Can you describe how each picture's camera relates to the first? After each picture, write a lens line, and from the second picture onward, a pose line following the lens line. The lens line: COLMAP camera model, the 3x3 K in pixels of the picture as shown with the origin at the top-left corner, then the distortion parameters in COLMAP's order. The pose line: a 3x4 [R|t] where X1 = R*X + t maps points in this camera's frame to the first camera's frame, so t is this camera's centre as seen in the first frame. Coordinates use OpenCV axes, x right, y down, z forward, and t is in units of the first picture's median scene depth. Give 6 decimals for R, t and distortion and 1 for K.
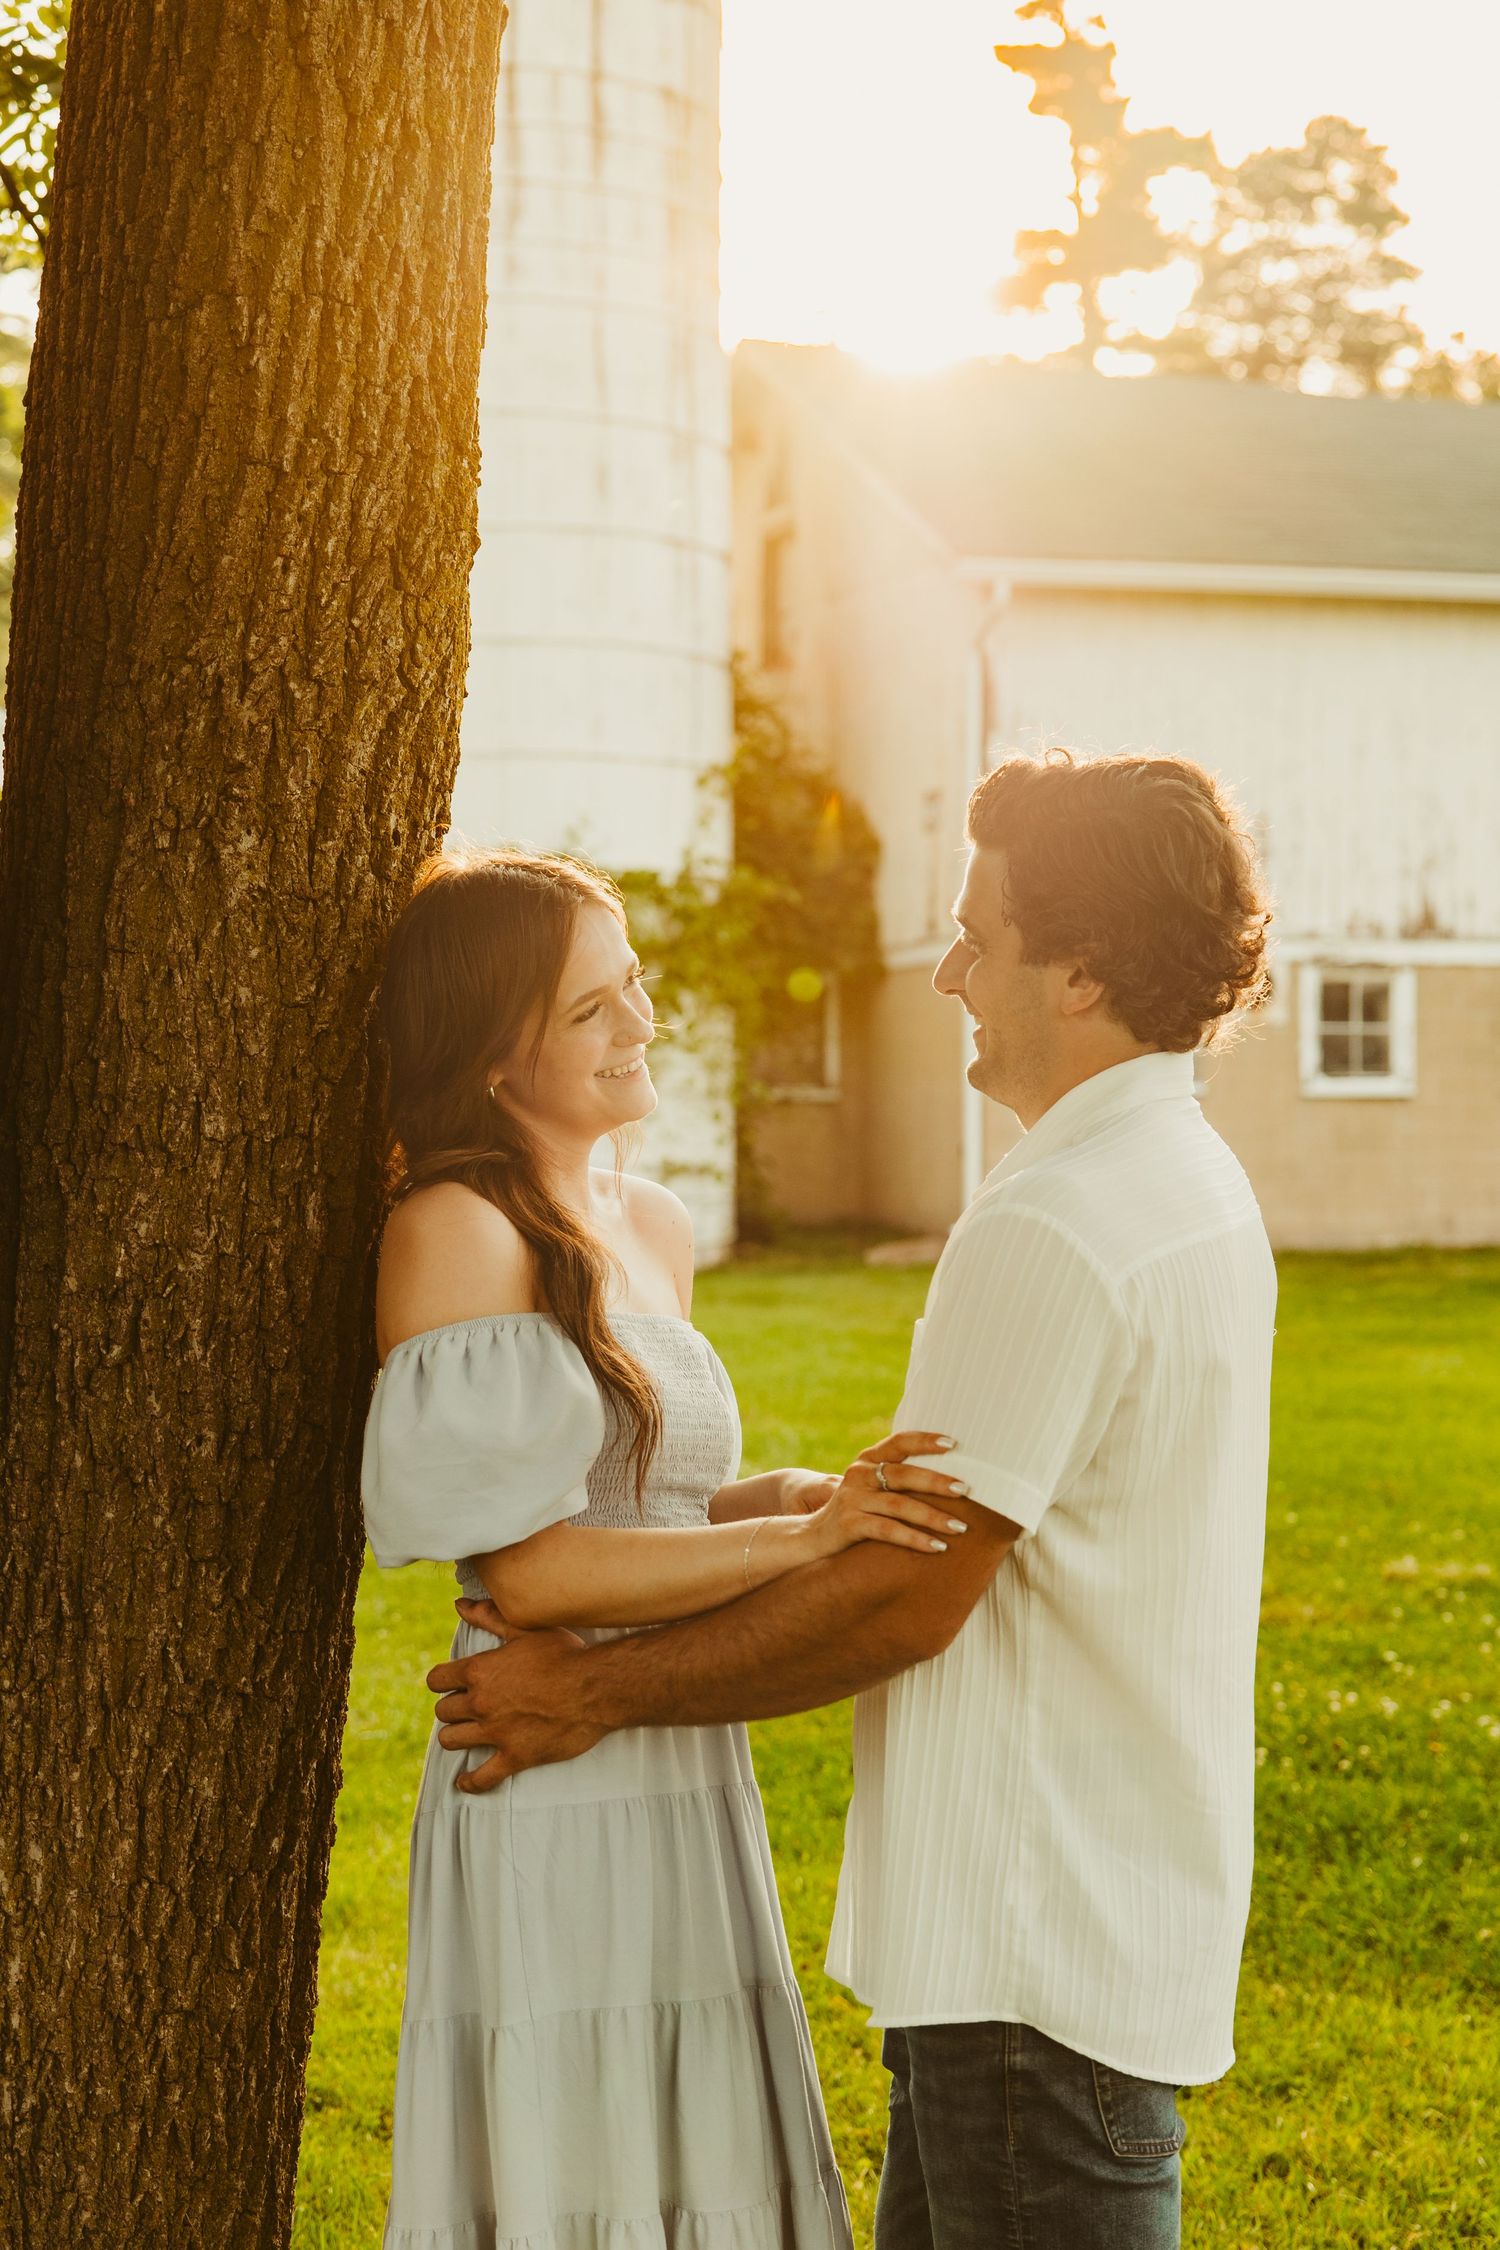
lens RADIAL K [[3628.4, 0, 847.2], [0, 3628.4, 1122.5], [0, 0, 1]] dist [0.054337, -0.065877]
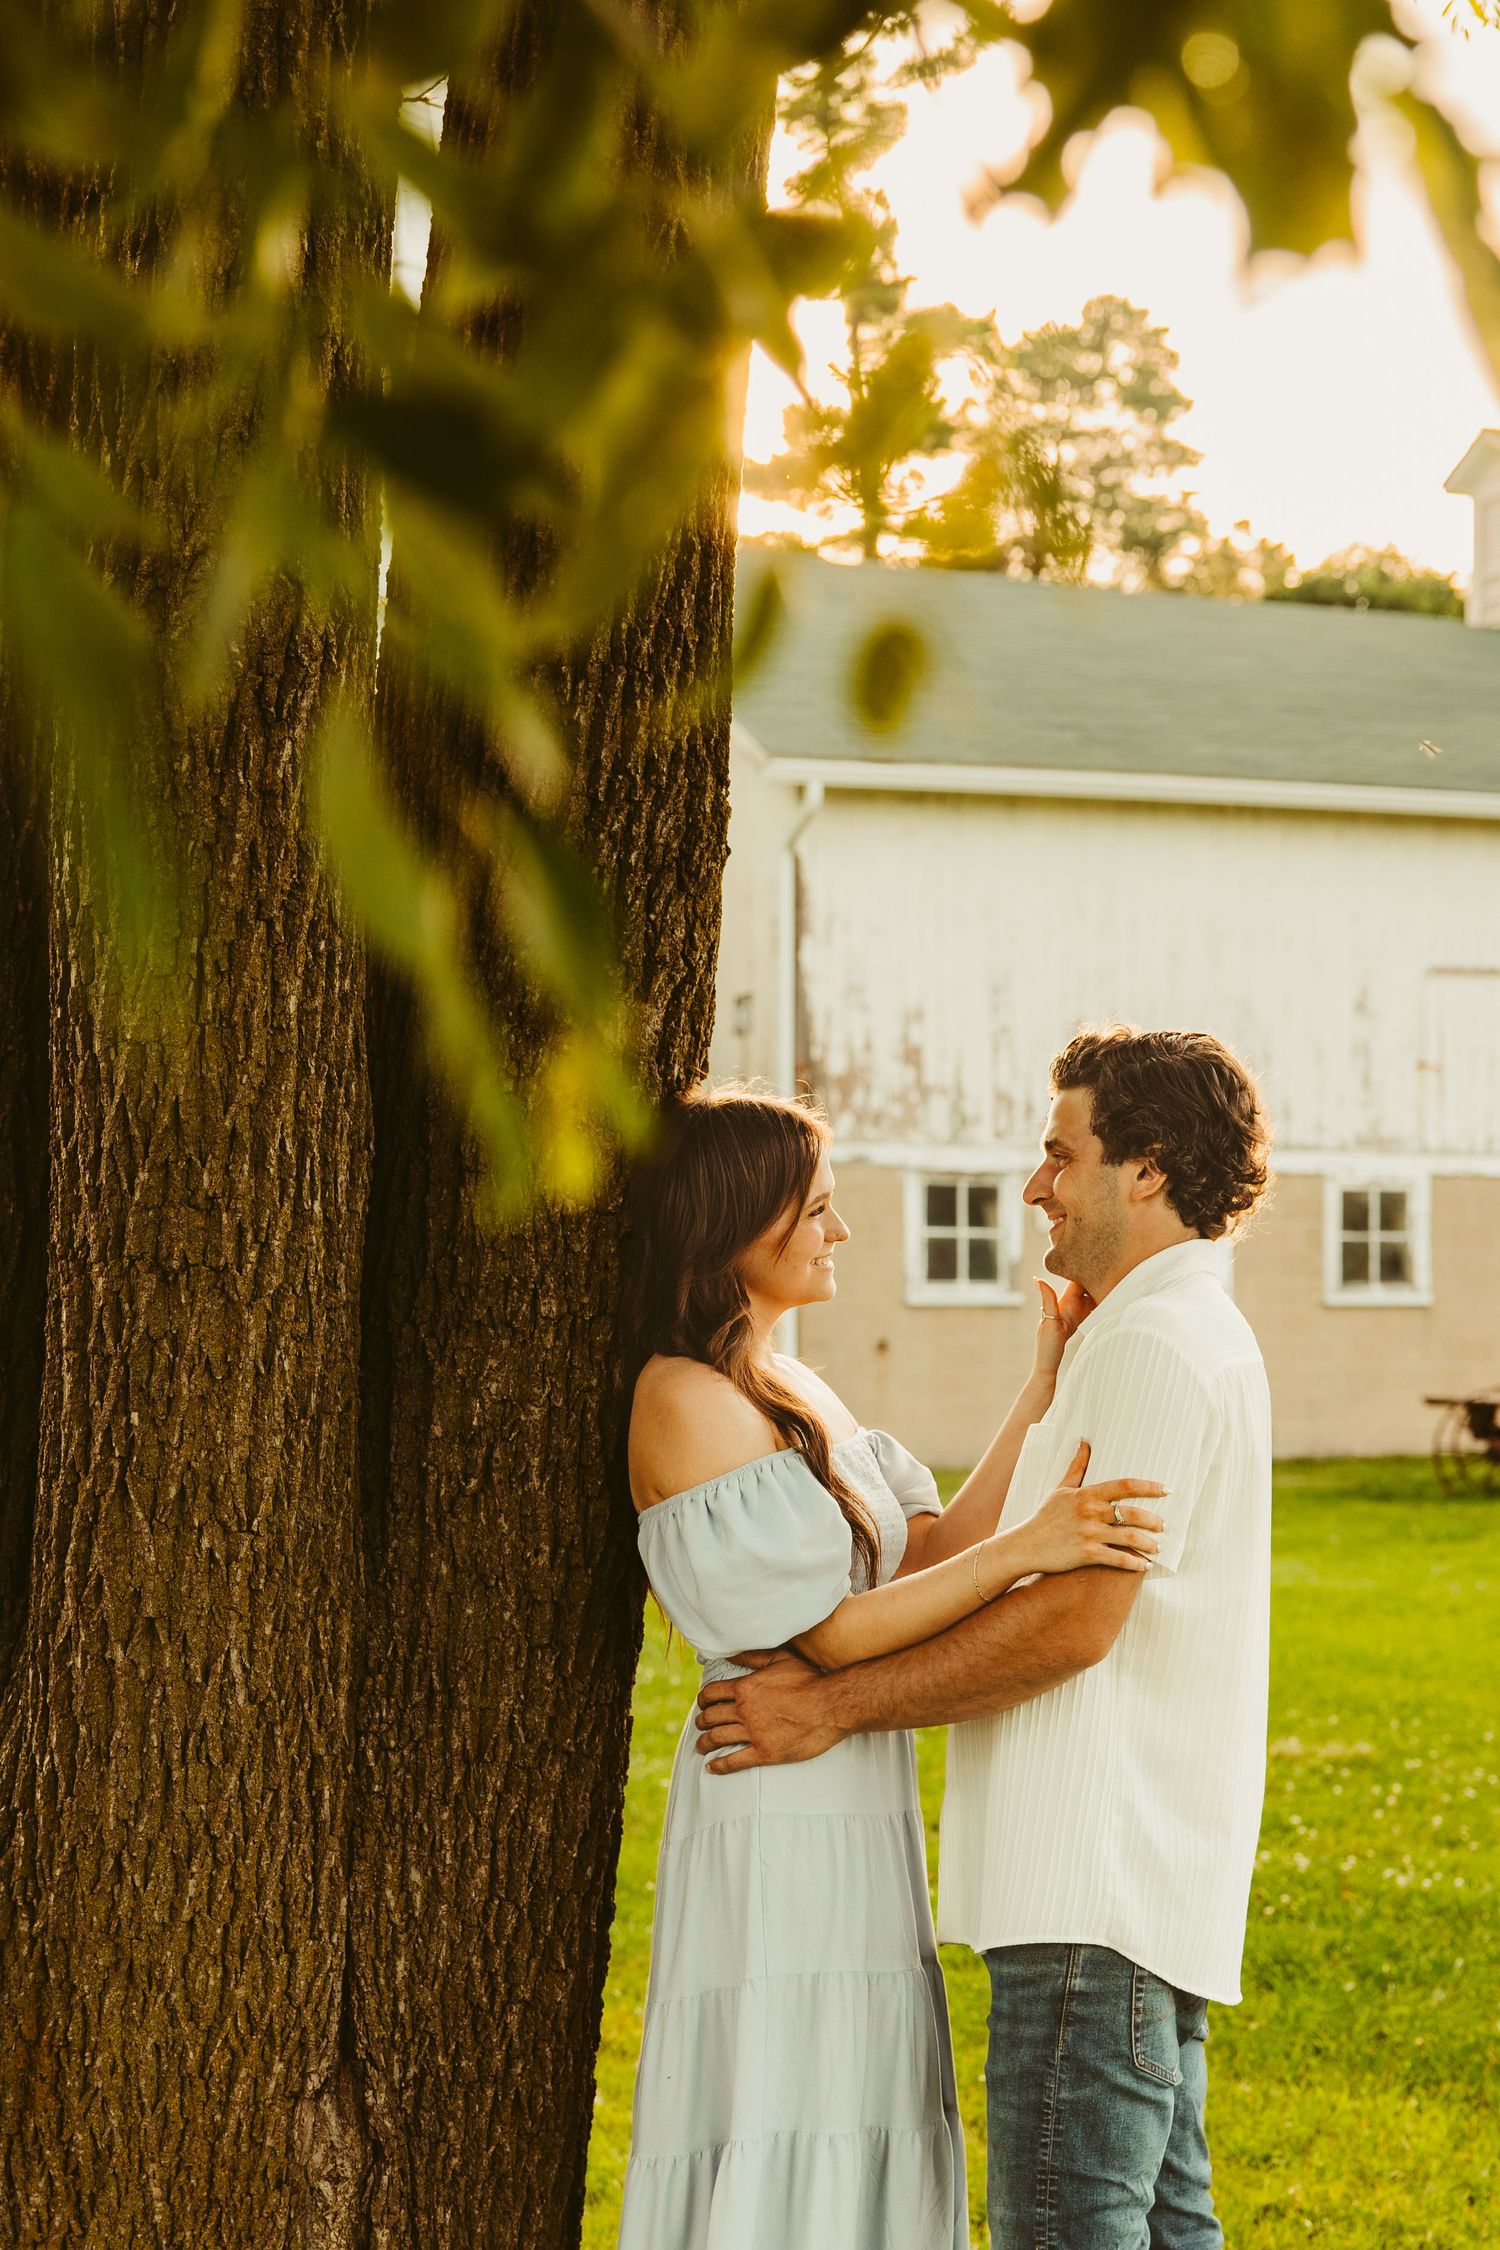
lens RADIAL K [[4954.5, 0, 713.7], [0, 4954.5, 1135.8], [0, 0, 1]] dist [0.040771, 0.233211]
pose [[0.993749, 0.001418, 0.111625, -0.309702], [0.004007, 0.998822, -0.048361, 0.025210], [-0.111563, 0.048506, 0.992573, -0.744491]]
